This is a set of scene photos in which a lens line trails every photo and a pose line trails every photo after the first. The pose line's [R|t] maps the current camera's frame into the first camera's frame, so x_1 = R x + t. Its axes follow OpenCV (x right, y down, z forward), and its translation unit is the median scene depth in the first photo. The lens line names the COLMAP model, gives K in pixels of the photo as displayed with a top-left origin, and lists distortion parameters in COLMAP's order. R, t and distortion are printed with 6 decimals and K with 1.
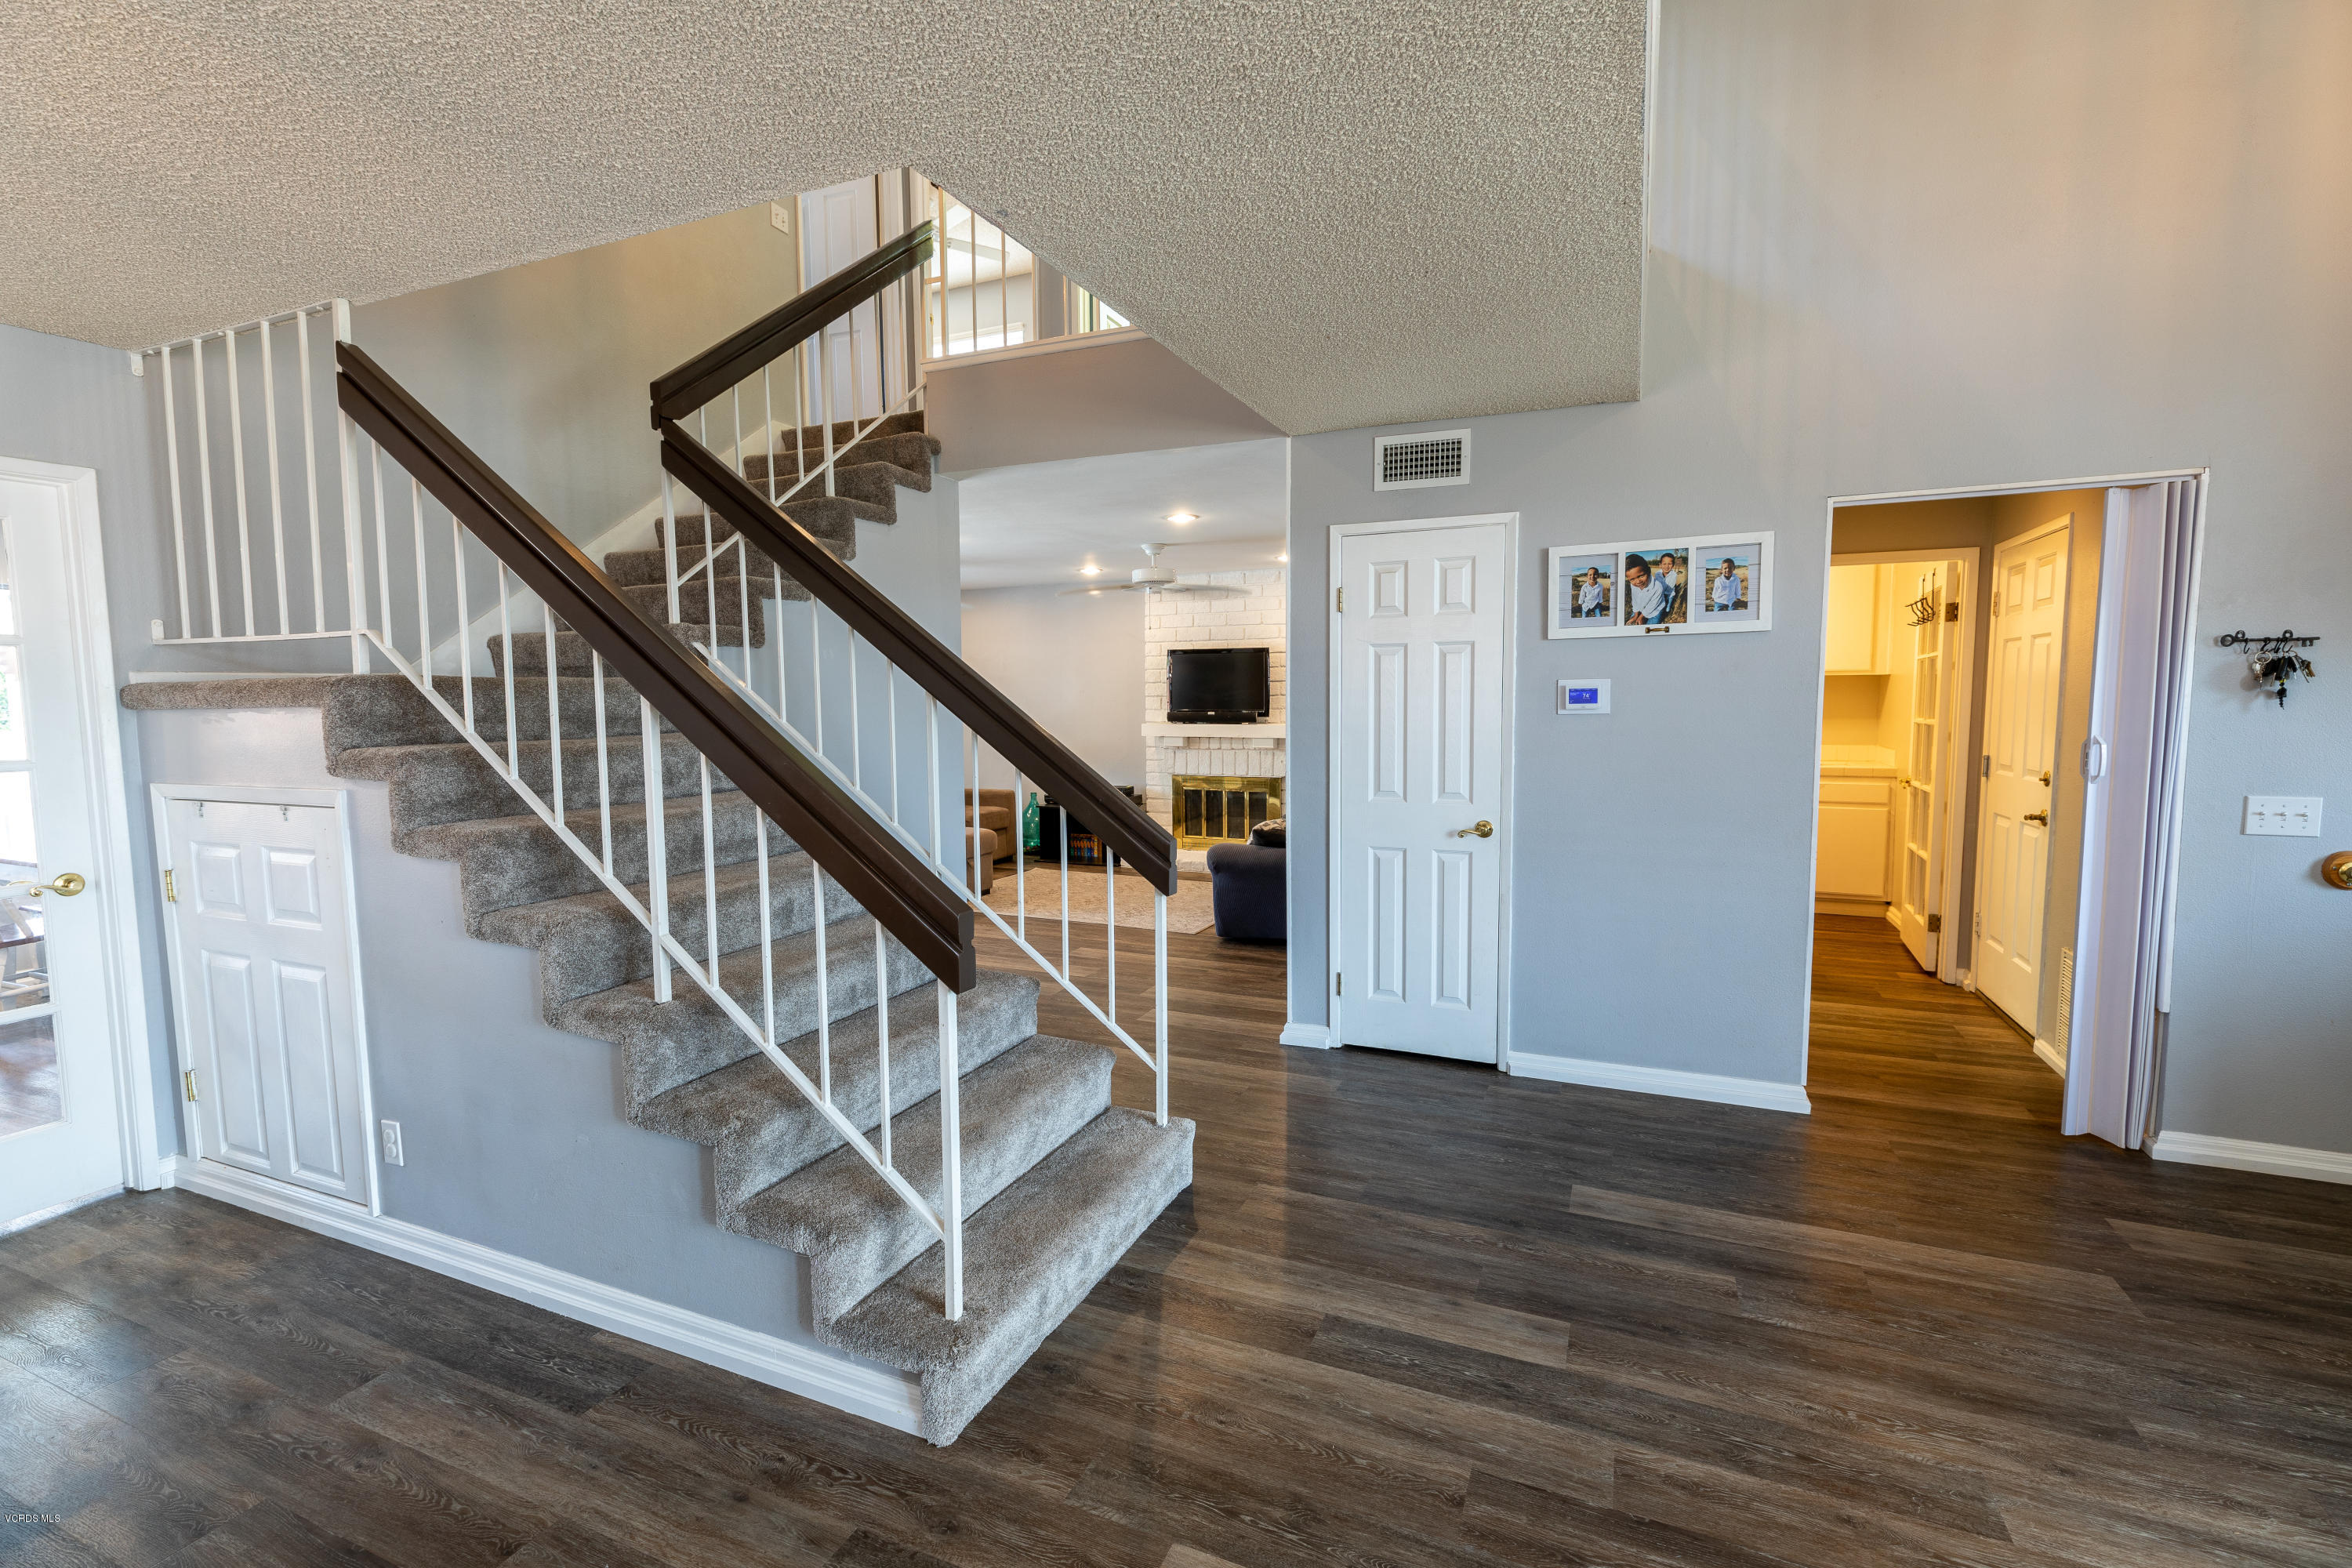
lens RADIAL K [[1045.4, 0, 1170.1], [0, 1045.4, 780.6], [0, 0, 1]] dist [0.003800, -0.000397]
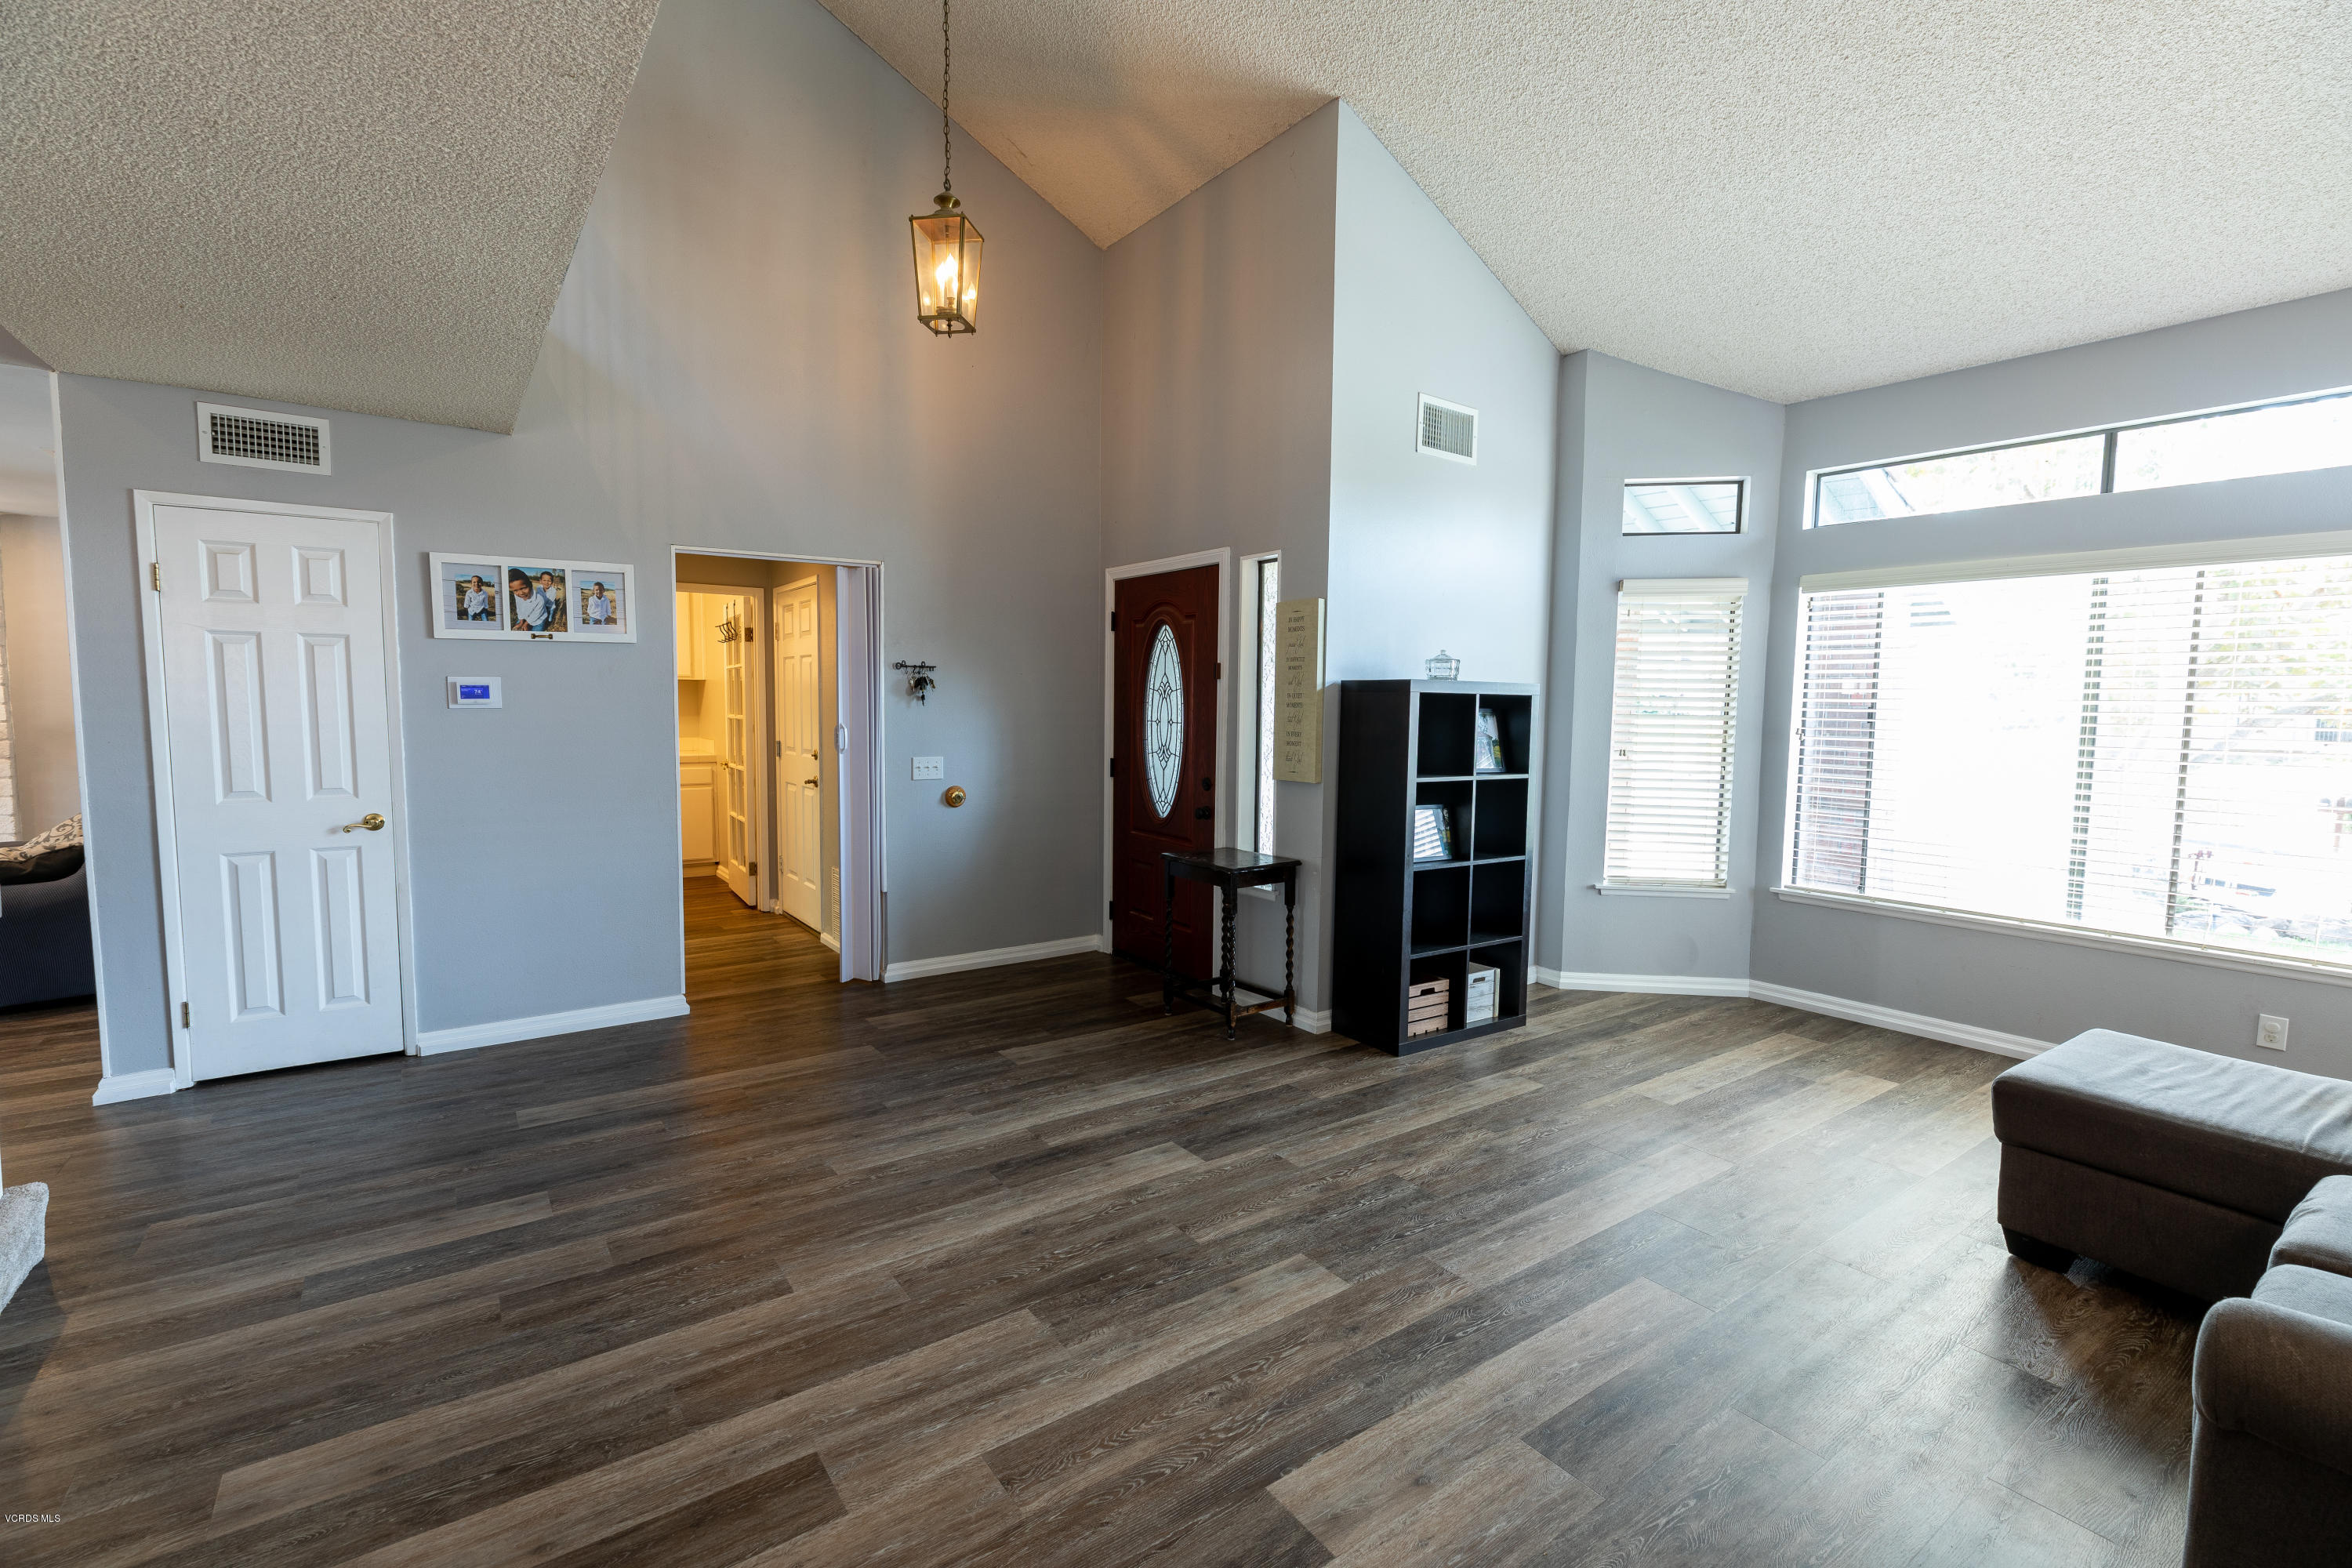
lens RADIAL K [[1045.4, 0, 1170.1], [0, 1045.4, 780.6], [0, 0, 1]] dist [0.003800, -0.000397]
pose [[0.512105, -0.054497, 0.857192, -0.190206], [0.055544, 0.997997, 0.030266, 0.020775], [-0.857125, 0.032113, 0.514106, -0.201460]]
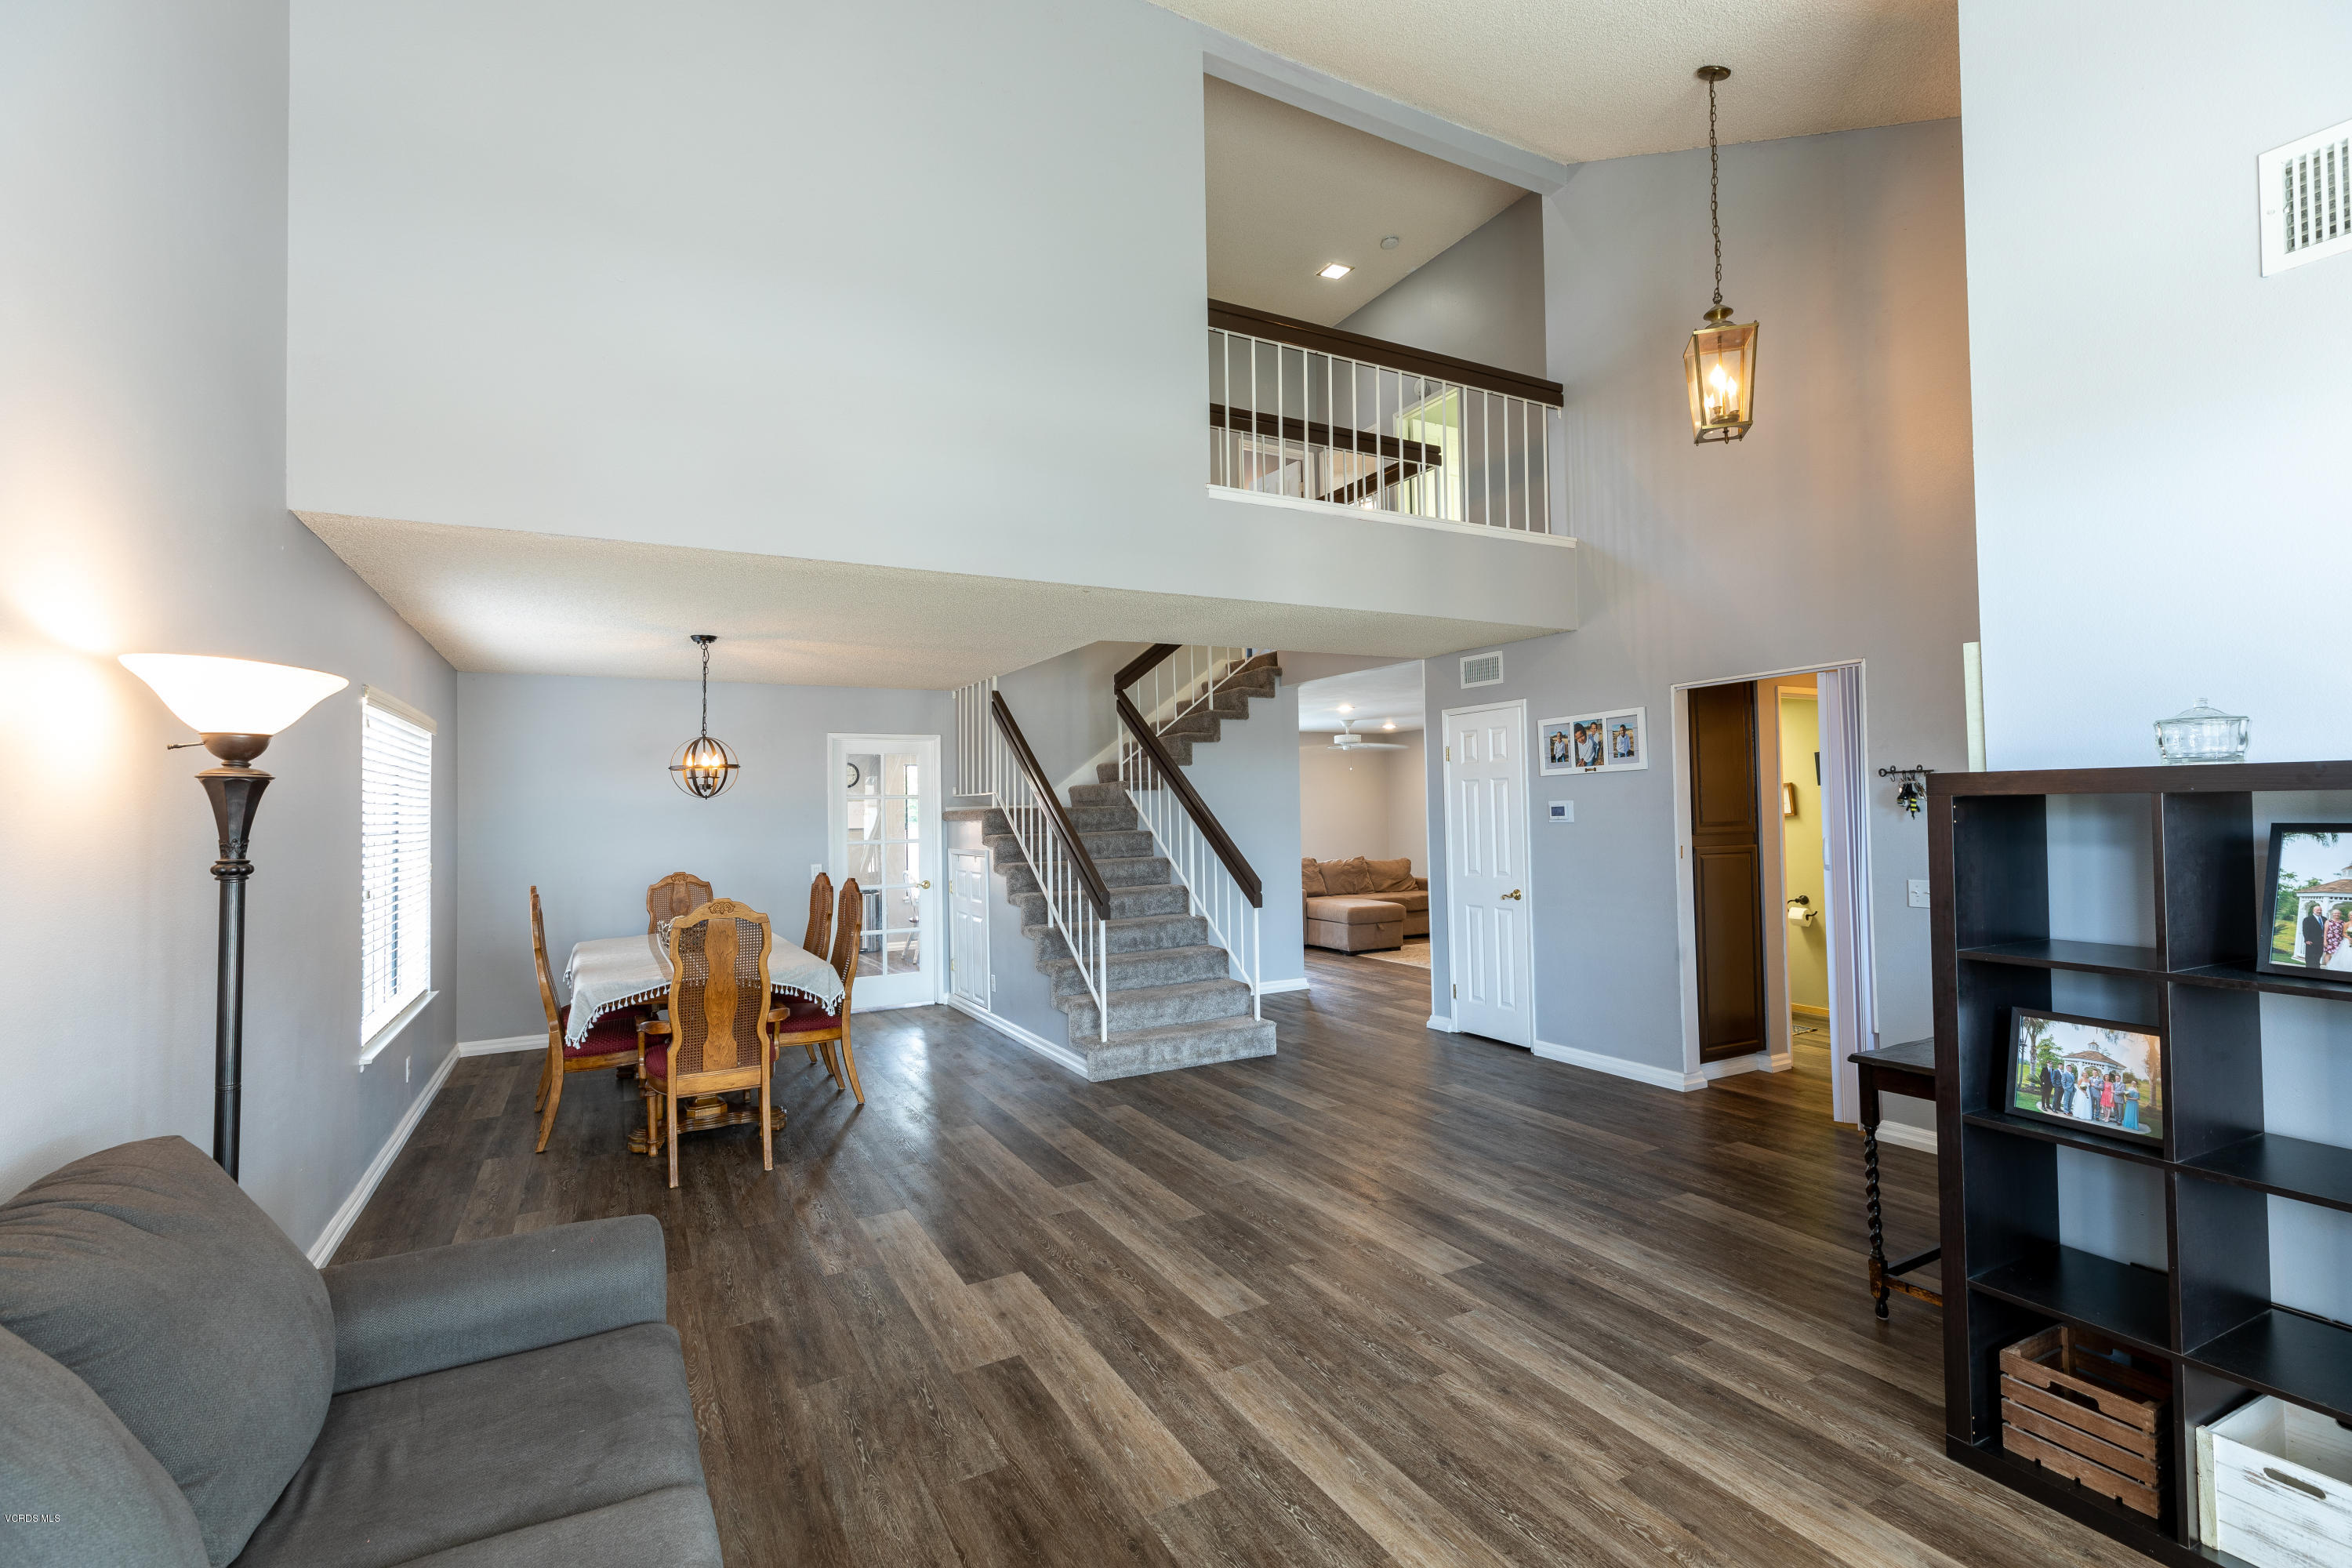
lens RADIAL K [[1045.4, 0, 1170.1], [0, 1045.4, 780.6], [0, 0, 1]] dist [0.003800, -0.000397]
pose [[0.786616, -0.024668, -0.616950, 0.965109], [-0.039240, 0.995184, -0.089823, 0.041269], [0.616195, 0.094865, 0.781860, -0.649441]]
